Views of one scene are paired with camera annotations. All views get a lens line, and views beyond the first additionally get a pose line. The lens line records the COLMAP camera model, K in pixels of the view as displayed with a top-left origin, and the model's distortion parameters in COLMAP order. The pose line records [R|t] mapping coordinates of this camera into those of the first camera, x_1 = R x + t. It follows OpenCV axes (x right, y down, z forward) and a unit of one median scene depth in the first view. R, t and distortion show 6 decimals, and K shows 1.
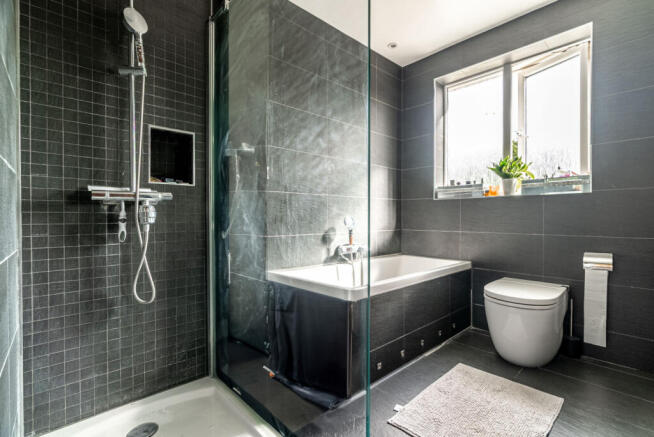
lens RADIAL K [[292.7, 0, 327.3], [0, 292.7, 220.3], [0, 0, 1]] dist [-0.015076, 0.005445]
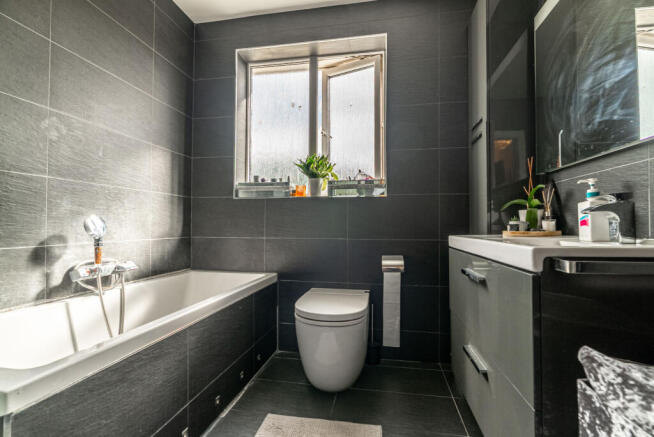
lens RADIAL K [[292.7, 0, 327.3], [0, 292.7, 220.3], [0, 0, 1]] dist [-0.015076, 0.005445]
pose [[0.786329, 0.014956, 0.617627, 0.083723], [0.000334, 0.999697, -0.024633, 0.010243], [-0.617808, 0.019576, 0.786086, 0.244753]]
